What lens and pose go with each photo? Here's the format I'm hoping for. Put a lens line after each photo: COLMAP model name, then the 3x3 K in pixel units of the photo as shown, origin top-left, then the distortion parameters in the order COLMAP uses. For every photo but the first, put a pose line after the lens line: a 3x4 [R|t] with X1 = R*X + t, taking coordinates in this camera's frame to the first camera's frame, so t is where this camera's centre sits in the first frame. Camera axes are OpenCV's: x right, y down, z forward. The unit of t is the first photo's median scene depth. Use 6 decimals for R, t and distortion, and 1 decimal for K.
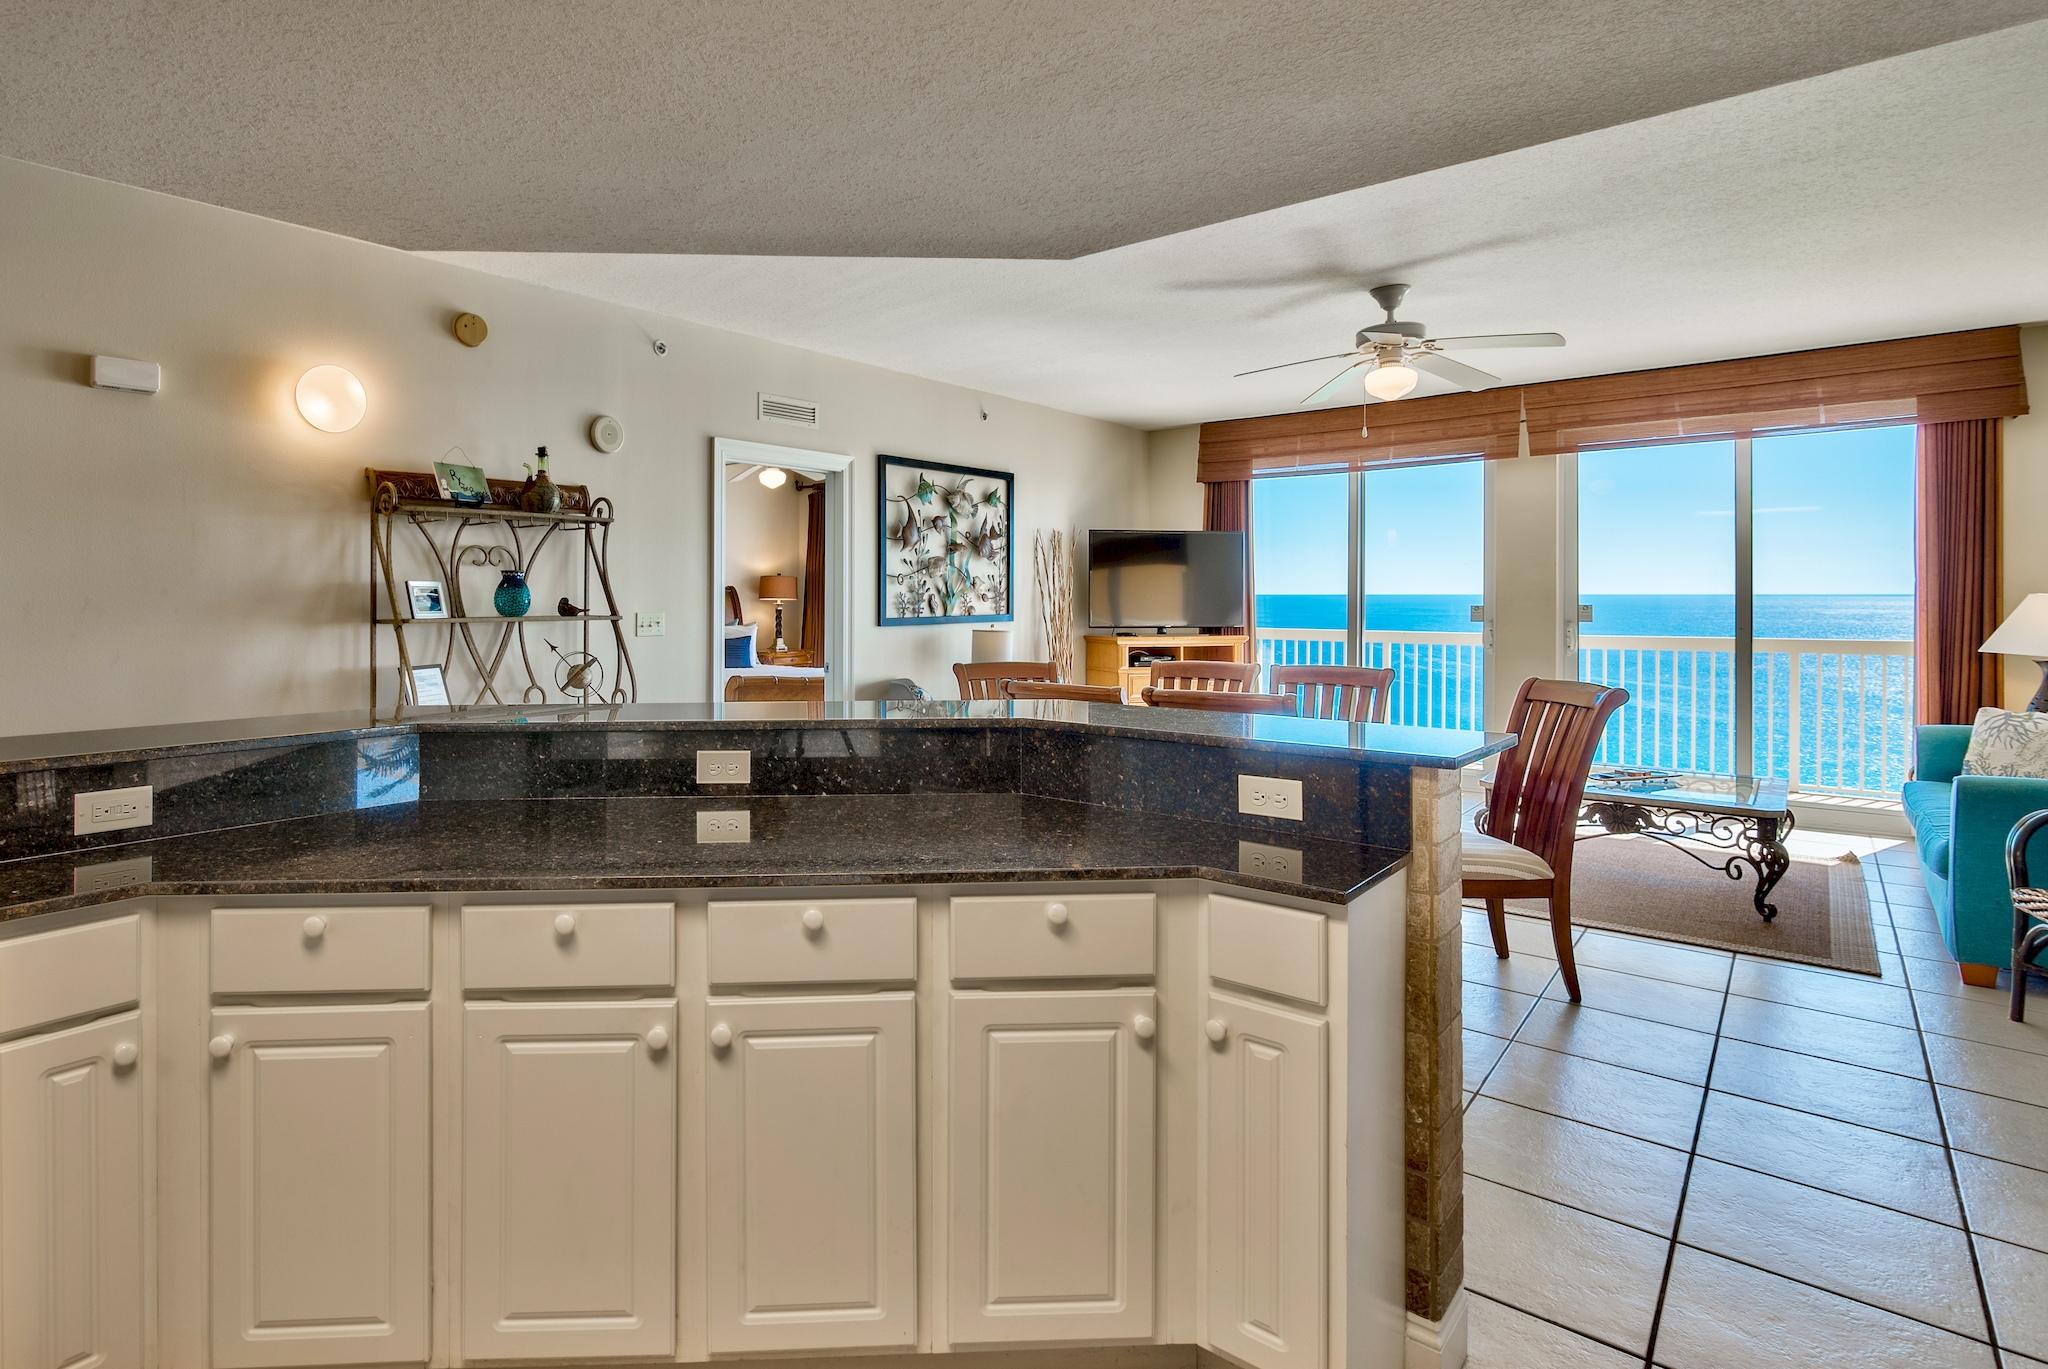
lens RADIAL K [[1026.4, 0, 859.0], [0, 1026.4, 604.7], [0, 0, 1]] dist [0.006034, -0.002018]
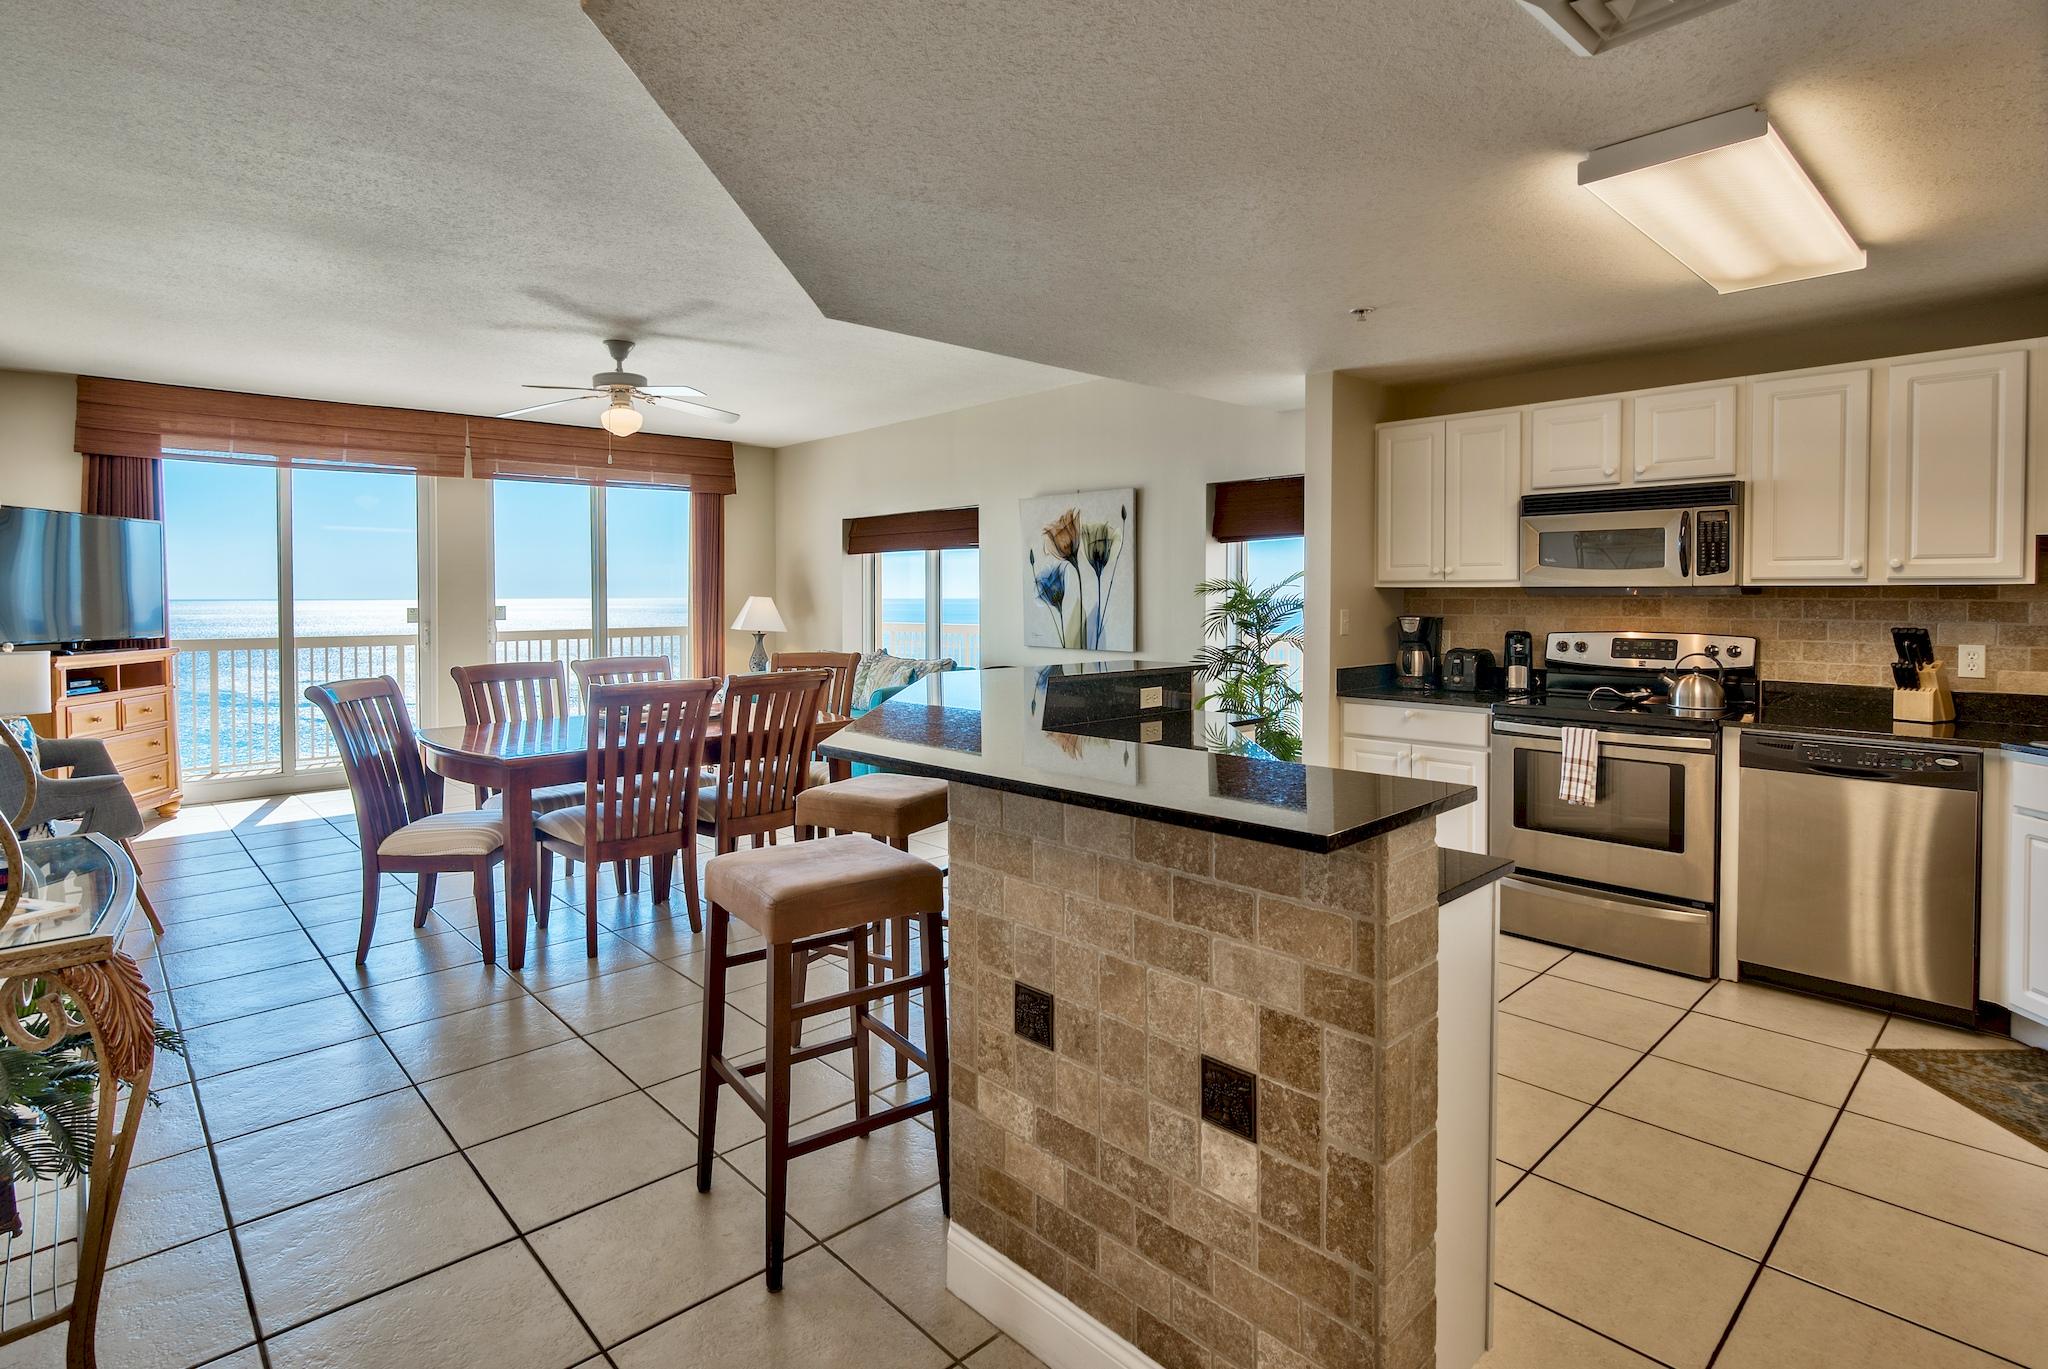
lens RADIAL K [[1026.4, 0, 995.5], [0, 1026.4, 619.2], [0, 0, 1]] dist [0.006034, -0.002018]
pose [[0.115833, -0.019628, 0.993075, -0.457602], [0.011798, 0.999761, 0.018384, -0.000677], [-0.993199, 0.009587, 0.116037, 0.303390]]
